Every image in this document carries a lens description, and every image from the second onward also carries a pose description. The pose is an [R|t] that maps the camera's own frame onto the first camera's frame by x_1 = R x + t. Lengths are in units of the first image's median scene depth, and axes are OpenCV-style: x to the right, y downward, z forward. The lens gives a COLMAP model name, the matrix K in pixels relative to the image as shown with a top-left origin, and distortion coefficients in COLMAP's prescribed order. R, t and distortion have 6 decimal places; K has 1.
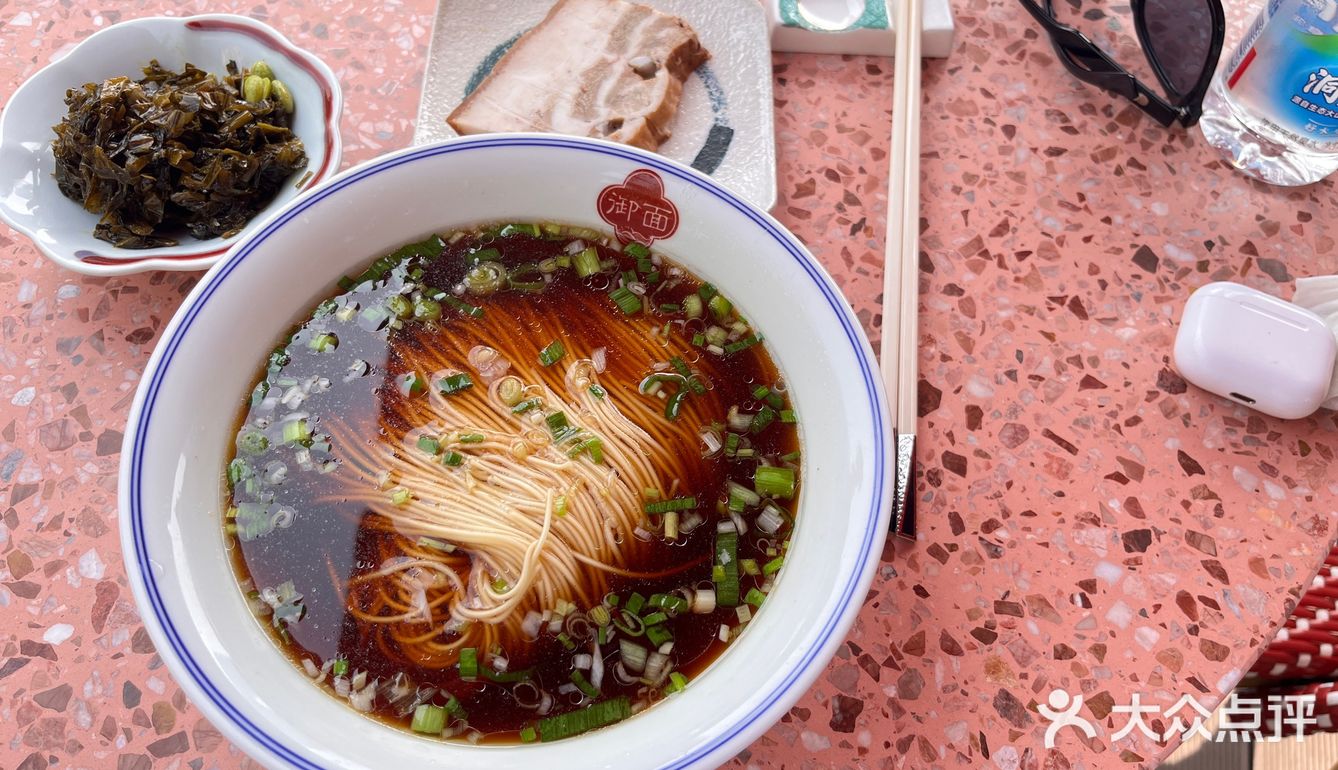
lens RADIAL K [[1007.8, 0, 672.4], [0, 1007.8, 387.2], [0, 0, 1]] dist [0.040778, -0.085035]
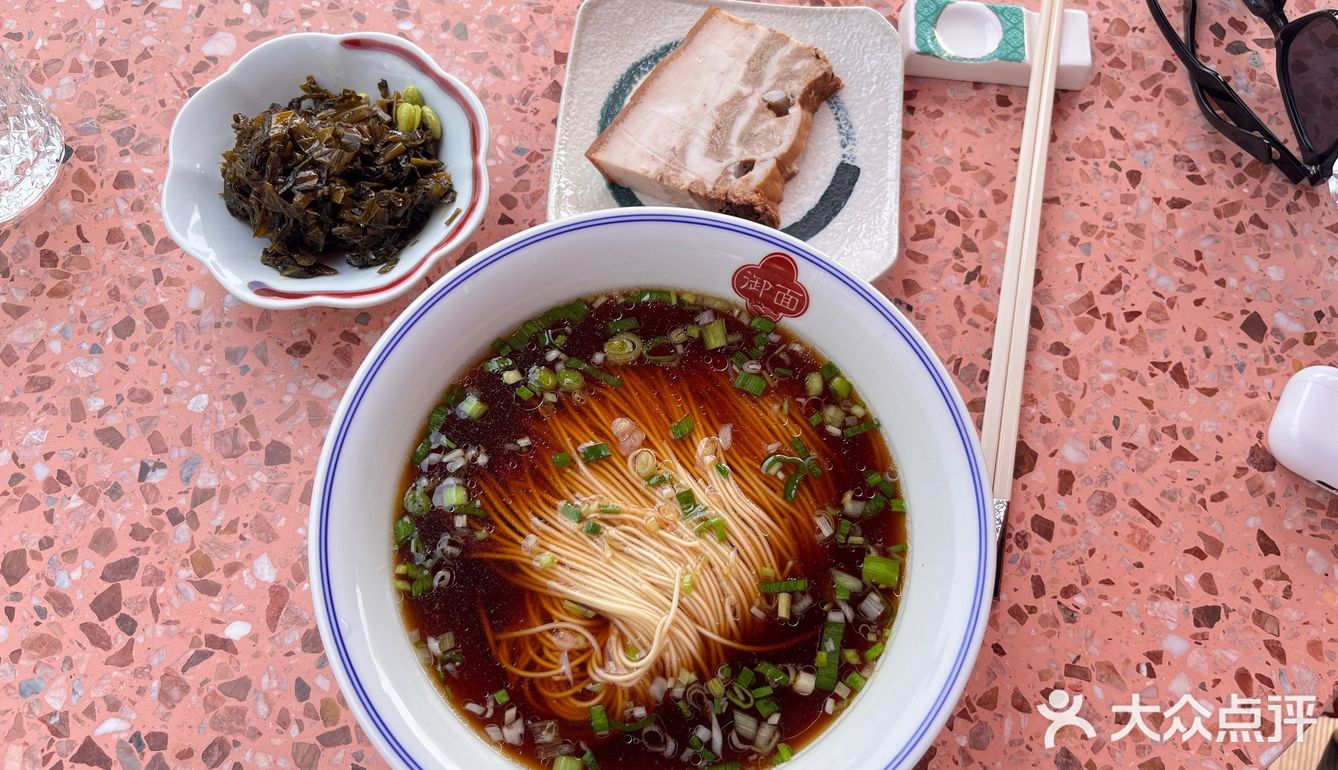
lens RADIAL K [[1007.8, 0, 672.4], [0, 1007.8, 387.2], [0, 0, 1]] dist [0.040778, -0.085035]
pose [[0.995690, 0.077608, -0.050773, -0.069895], [-0.069194, 0.986188, 0.150483, -0.210983], [0.061750, -0.146322, 0.987308, -0.060535]]
